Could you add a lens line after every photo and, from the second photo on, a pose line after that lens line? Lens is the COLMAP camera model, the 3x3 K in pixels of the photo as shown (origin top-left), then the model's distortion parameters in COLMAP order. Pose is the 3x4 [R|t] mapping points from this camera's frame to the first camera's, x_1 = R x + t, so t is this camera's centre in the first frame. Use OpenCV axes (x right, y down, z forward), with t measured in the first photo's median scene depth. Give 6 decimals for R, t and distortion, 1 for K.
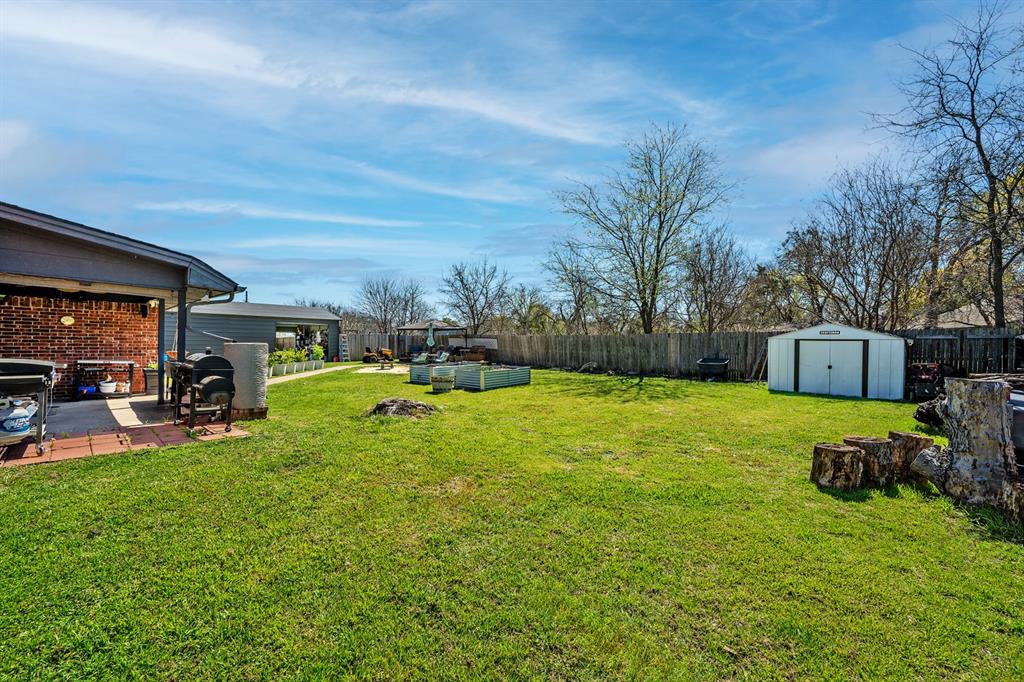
lens RADIAL K [[400.7, 0, 512.0], [0, 400.7, 343.9], [0, 0, 1]] dist [0.001269, 0.000064]
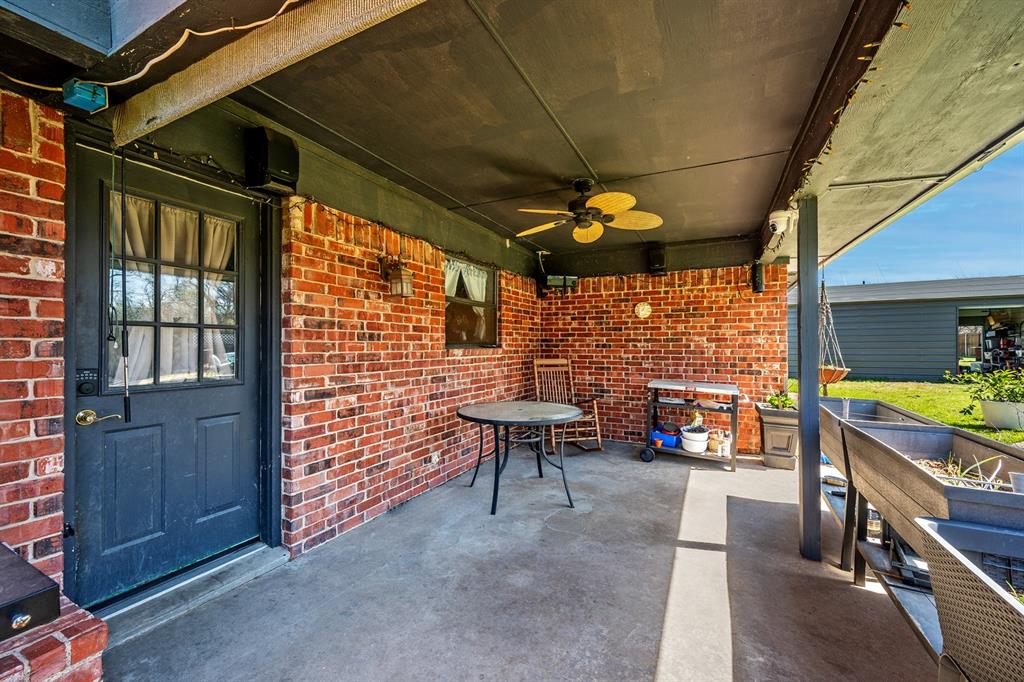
lens RADIAL K [[400.7, 0, 512.0], [0, 400.7, 343.9], [0, 0, 1]] dist [0.001269, 0.000064]
pose [[0.277790, -0.012924, -0.960555, -0.587521], [0.007680, 0.999907, -0.011232, -0.004308], [0.960611, -0.004256, 0.277863, 0.638706]]
